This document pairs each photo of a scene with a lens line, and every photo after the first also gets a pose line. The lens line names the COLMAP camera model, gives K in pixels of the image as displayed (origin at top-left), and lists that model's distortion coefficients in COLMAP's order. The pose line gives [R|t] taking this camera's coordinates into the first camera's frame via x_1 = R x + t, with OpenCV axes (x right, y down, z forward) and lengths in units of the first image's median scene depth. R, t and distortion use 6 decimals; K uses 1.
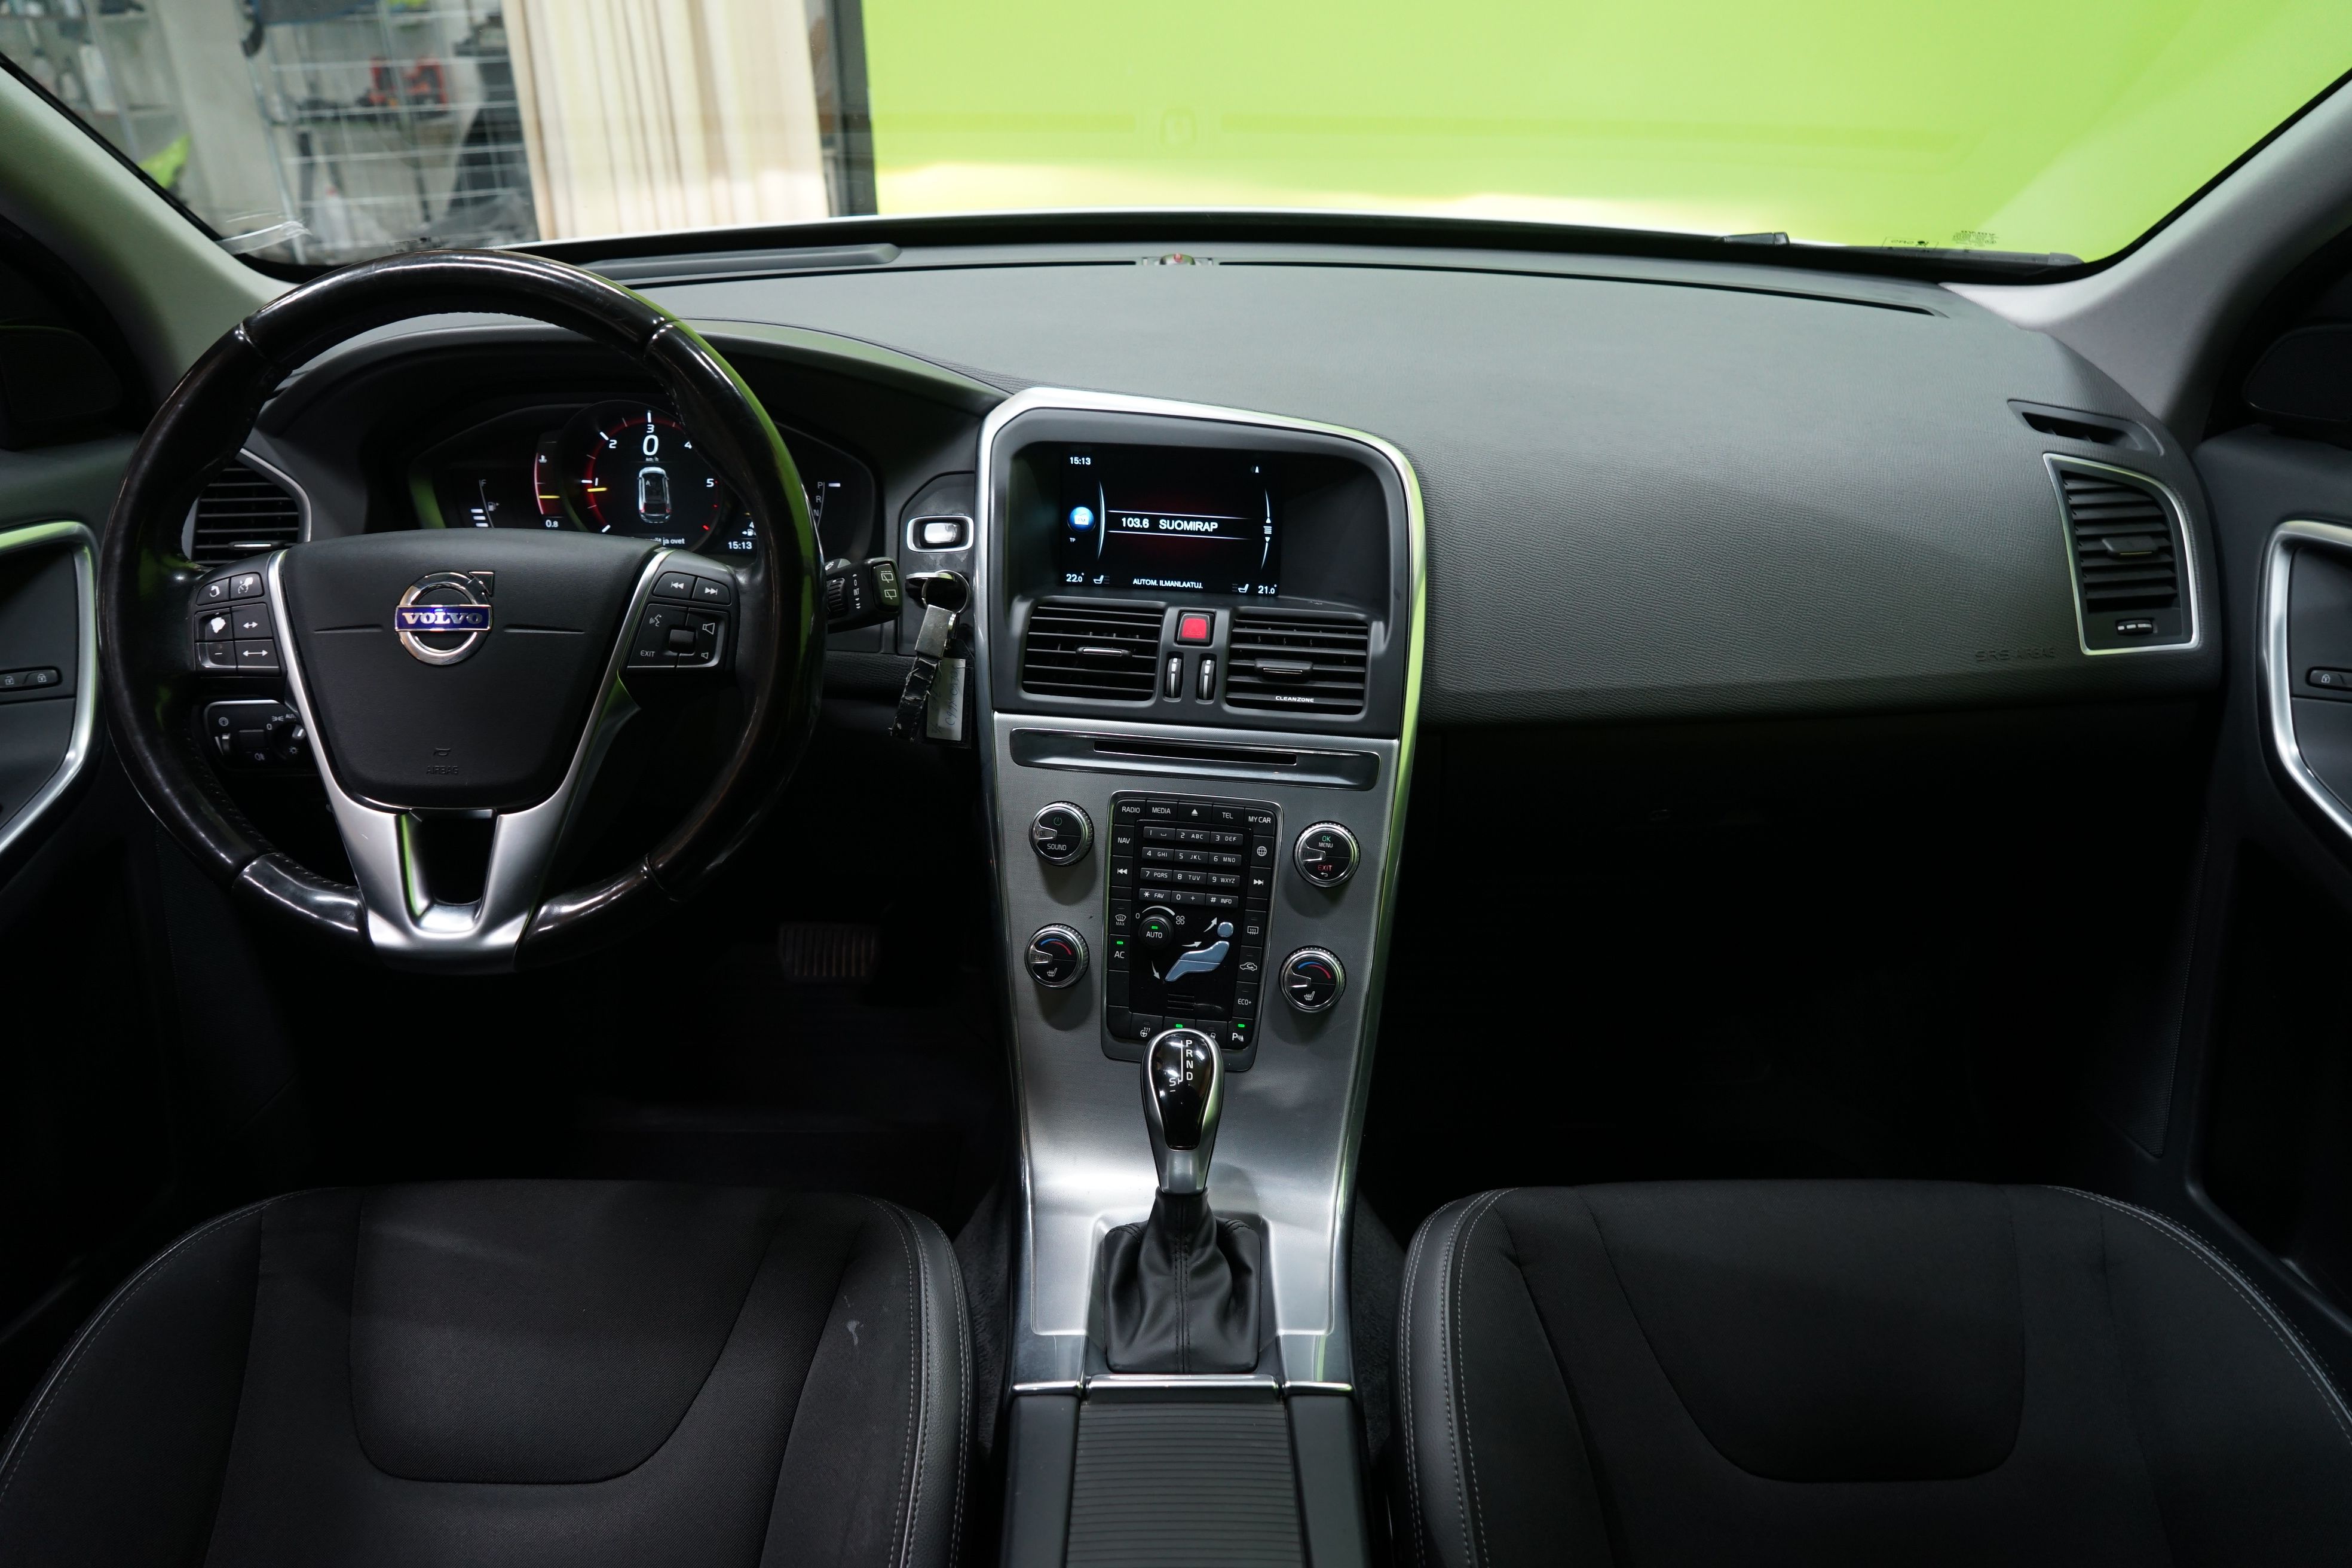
lens RADIAL K [[1702.1, 0, 1176.0], [0, 1702.1, 784.0], [0, 0, 1]] dist [-0.028713, 0.094781]
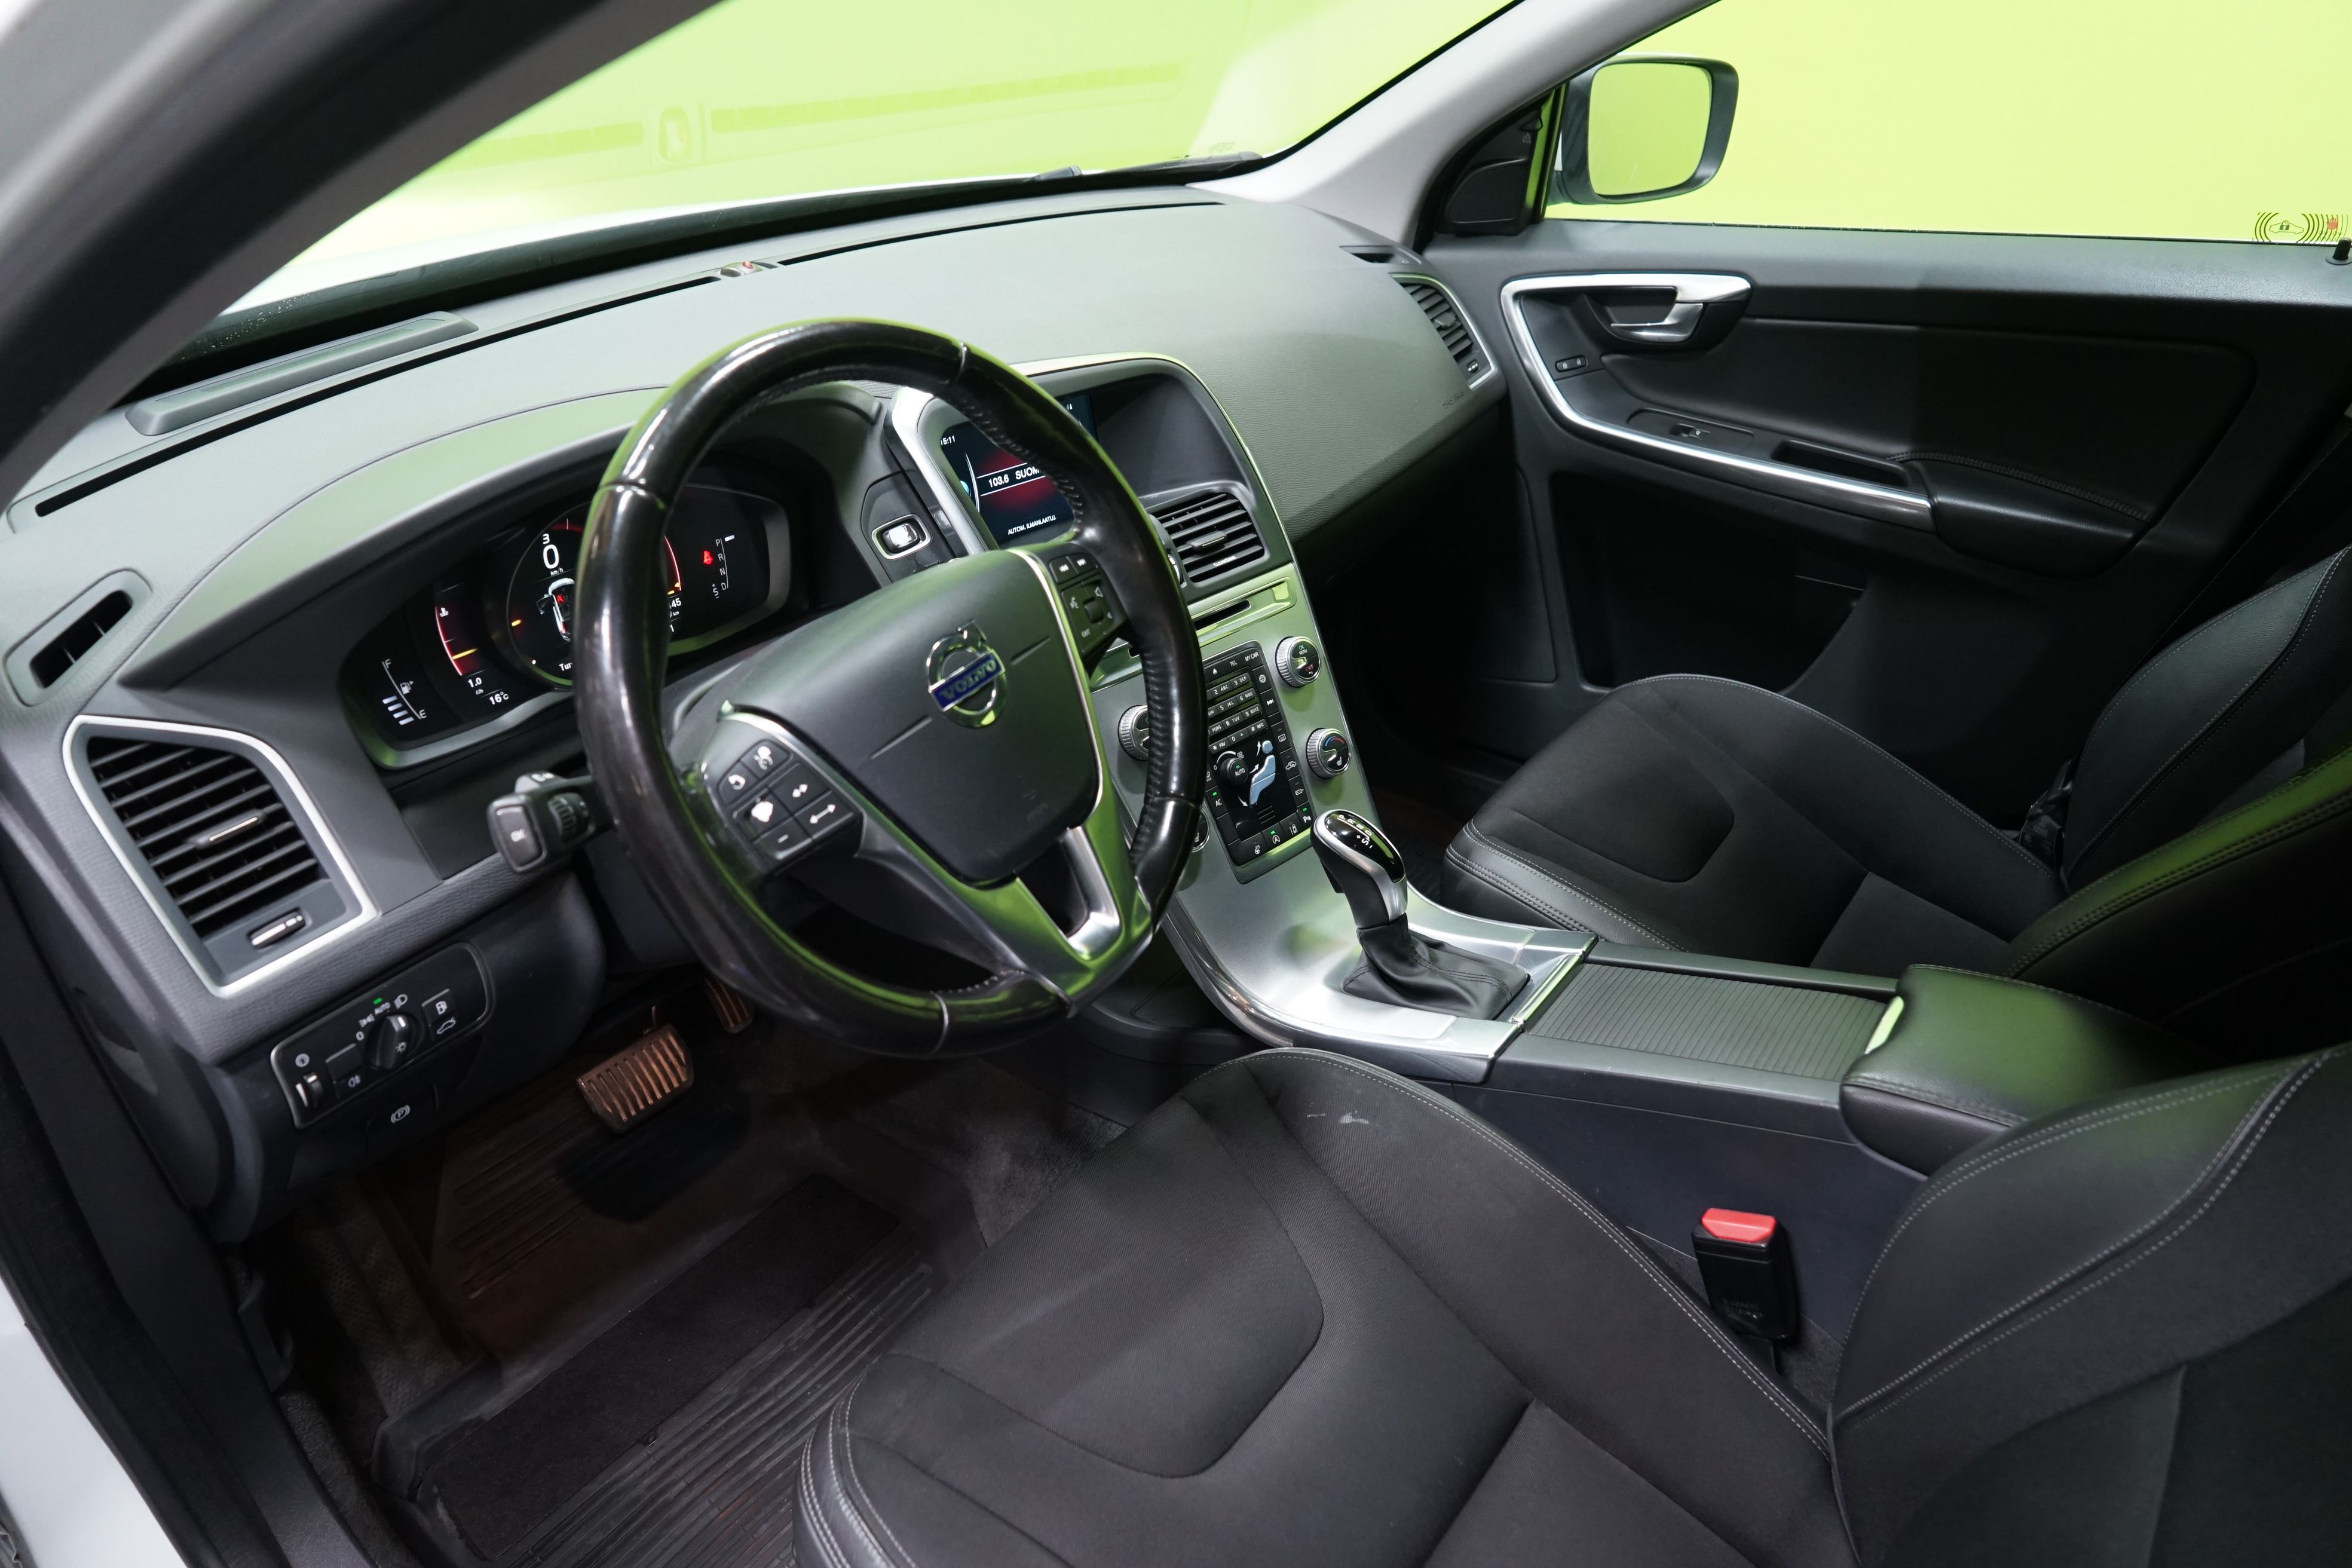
lens RADIAL K [[1702.1, 0, 1176.0], [0, 1702.1, 784.0], [0, 0, 1]] dist [-0.028713, 0.094781]
pose [[0.560888, -0.394675, 0.727761, -0.917426], [0.383619, 0.902886, 0.193992, -0.156512], [-0.733649, 0.170375, 0.657823, 0.224427]]
